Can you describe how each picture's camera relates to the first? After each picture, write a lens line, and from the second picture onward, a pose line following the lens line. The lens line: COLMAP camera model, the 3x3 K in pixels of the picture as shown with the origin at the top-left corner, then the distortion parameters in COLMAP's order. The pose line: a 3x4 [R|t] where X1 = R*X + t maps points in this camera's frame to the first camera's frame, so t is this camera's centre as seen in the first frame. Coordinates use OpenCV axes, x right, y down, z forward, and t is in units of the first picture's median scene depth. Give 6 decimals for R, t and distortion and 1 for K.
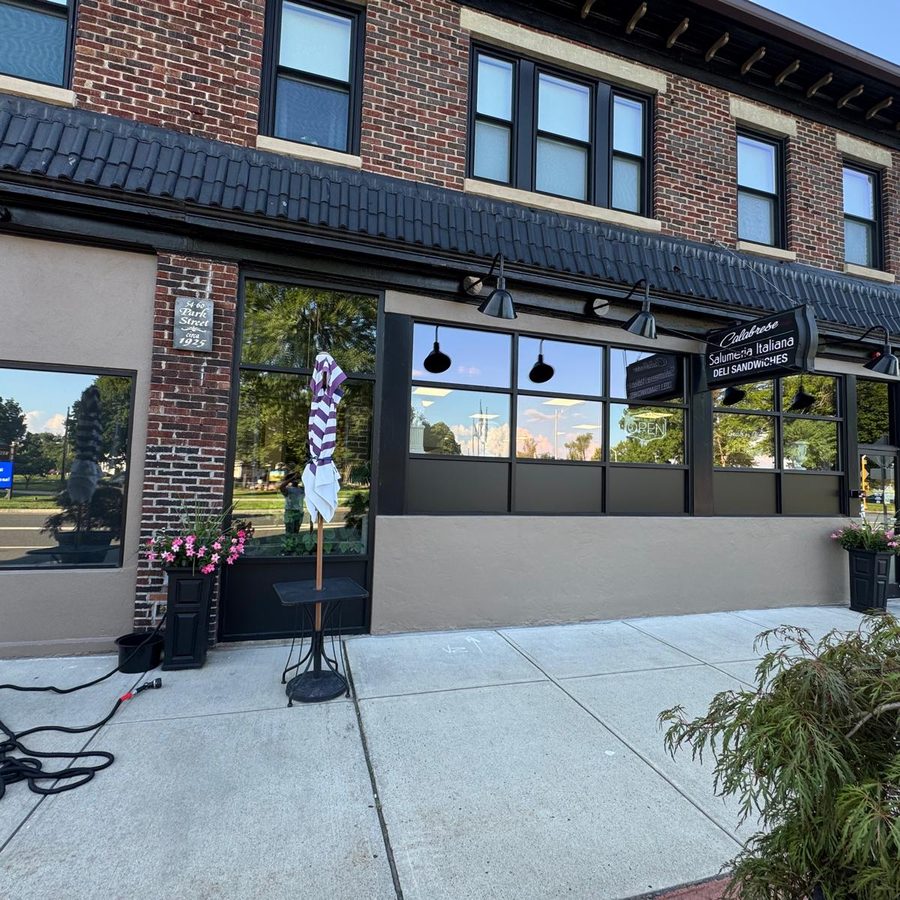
lens RADIAL K [[467.4, 0, 450.0], [0, 467.4, 450.0], [0, 0, 1]] dist [0.000524, -0.001608]
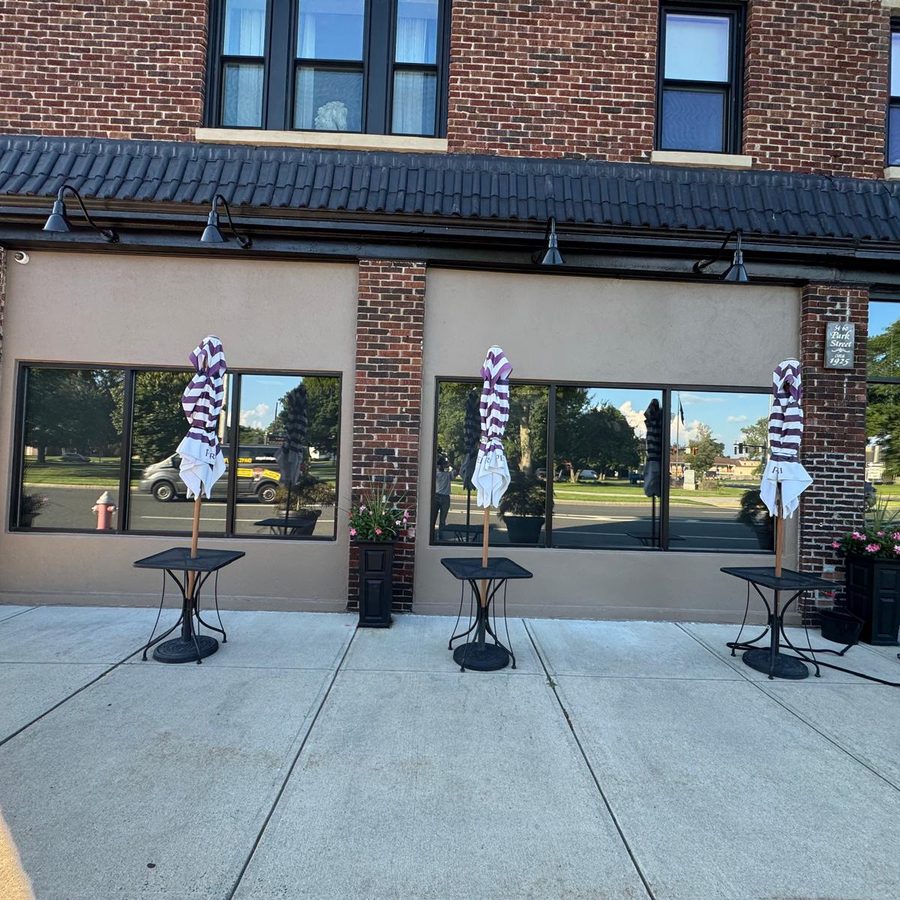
lens RADIAL K [[472.7, 0, 450.0], [0, 472.7, 450.0], [0, 0, 1]] dist [-0.003539, 0.000313]
pose [[0.966021, -0.000634, -0.258461, -1.172449], [0.008887, 0.999487, 0.030766, -0.058736], [0.258309, -0.032017, 0.965532, -0.364753]]
